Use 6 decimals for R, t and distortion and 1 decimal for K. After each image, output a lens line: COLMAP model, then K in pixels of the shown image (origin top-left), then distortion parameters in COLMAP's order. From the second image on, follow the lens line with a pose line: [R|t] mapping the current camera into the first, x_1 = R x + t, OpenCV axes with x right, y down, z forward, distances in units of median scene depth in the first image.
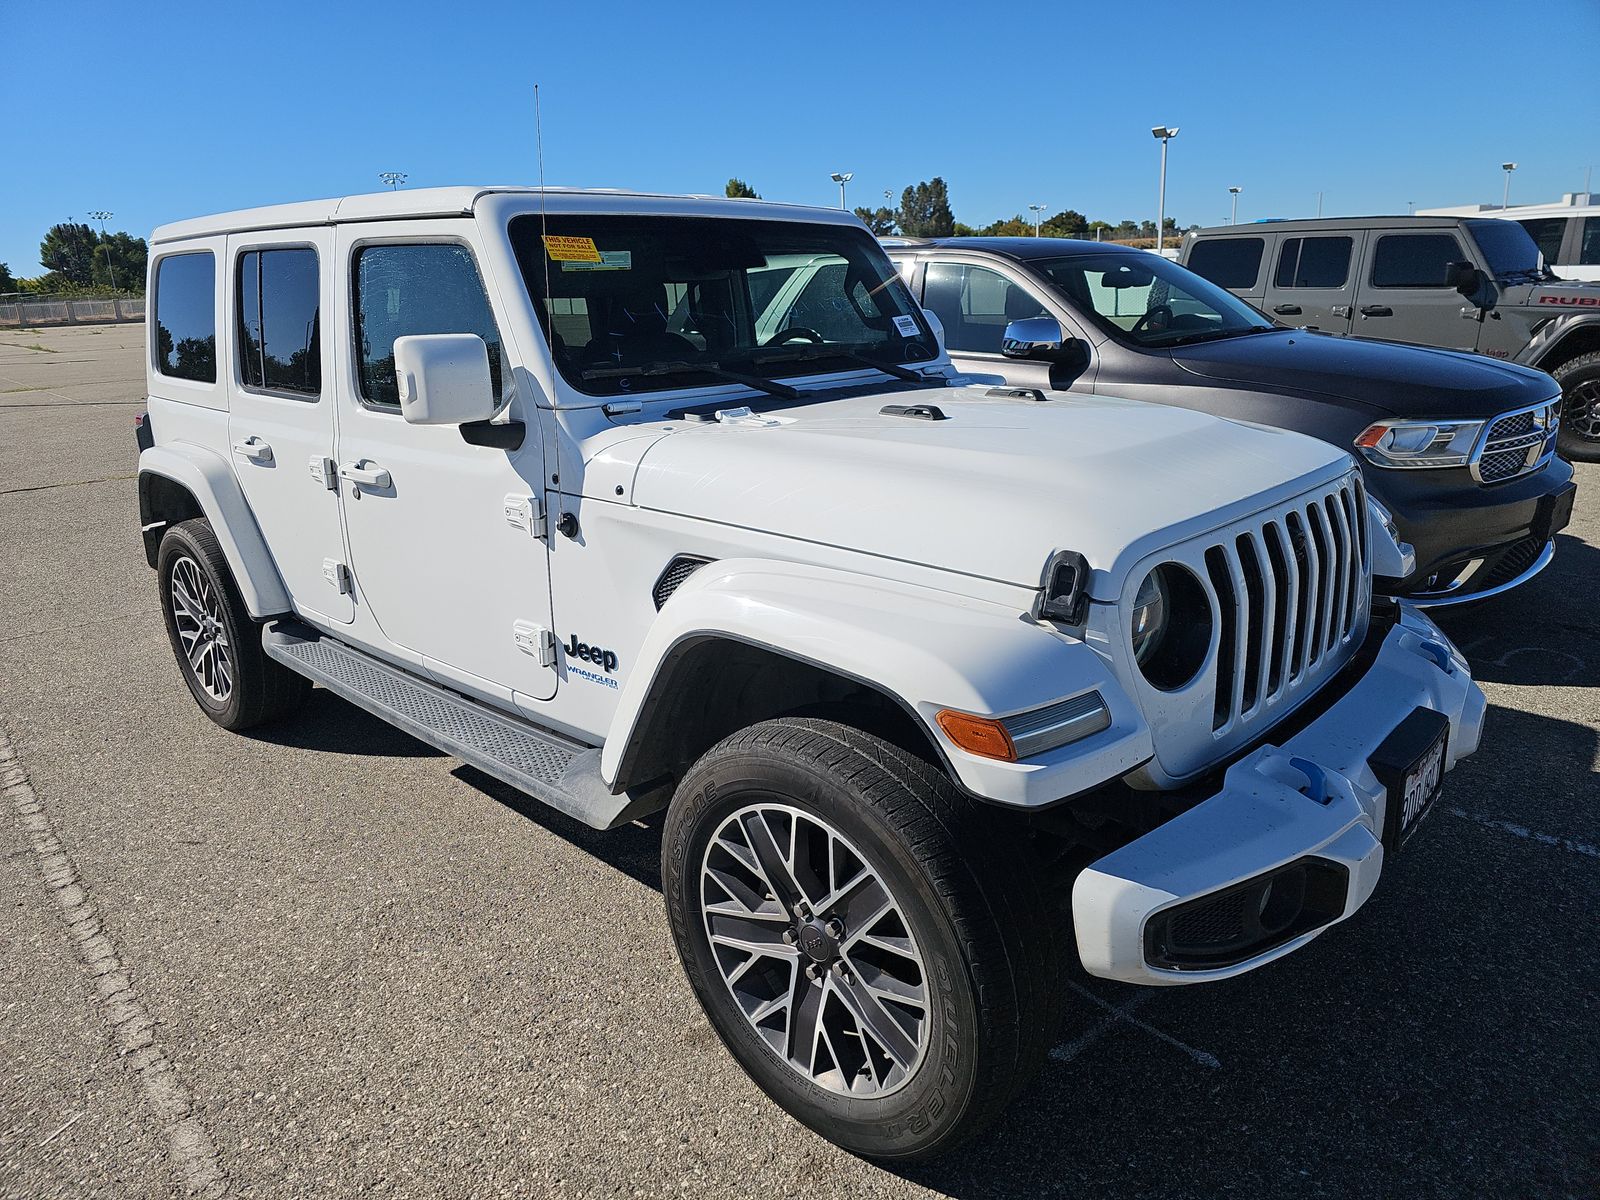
lens RADIAL K [[1056.3, 0, 792.4], [0, 1056.3, 599.3], [0, 0, 1]] dist [0.060251, -0.051830]
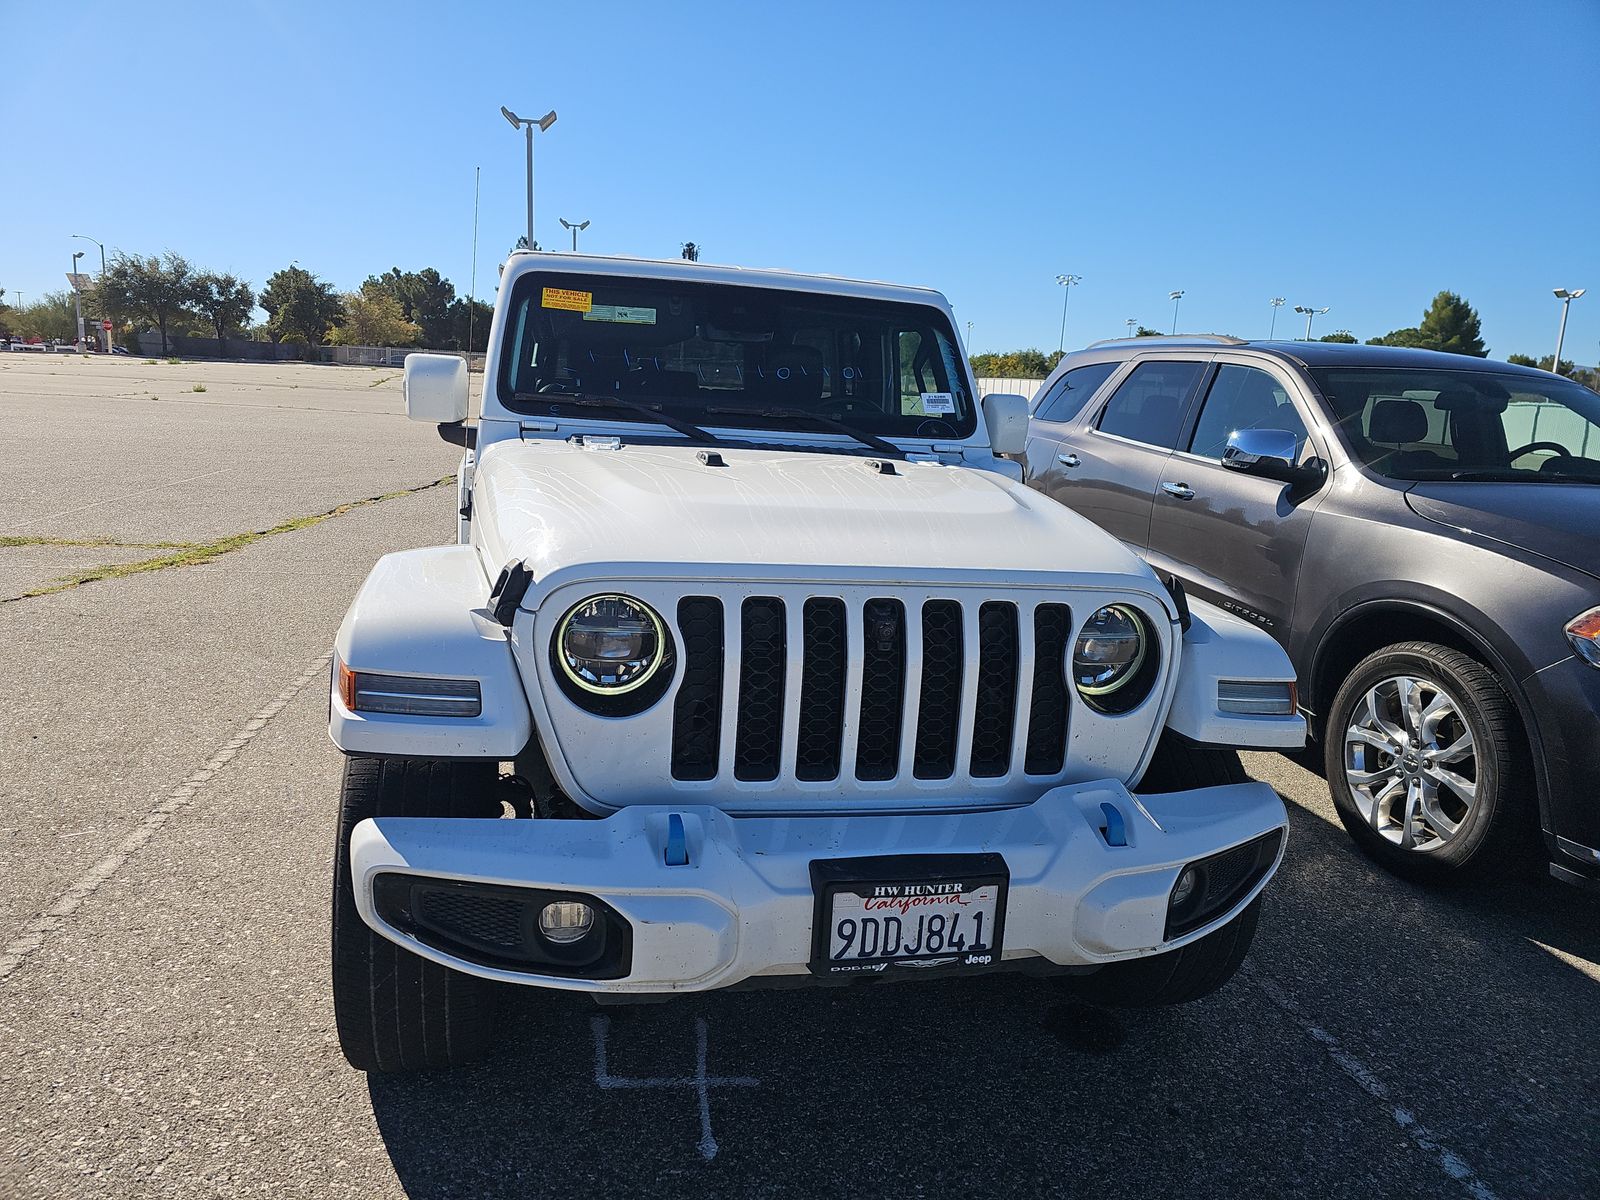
lens RADIAL K [[1056.3, 0, 792.4], [0, 1056.3, 599.3], [0, 0, 1]] dist [0.060251, -0.051830]
pose [[0.826196, 0.192013, -0.529651, 0.759313], [-0.237976, 0.971082, -0.019171, -0.035338], [0.510654, 0.141883, 0.847999, 0.152294]]
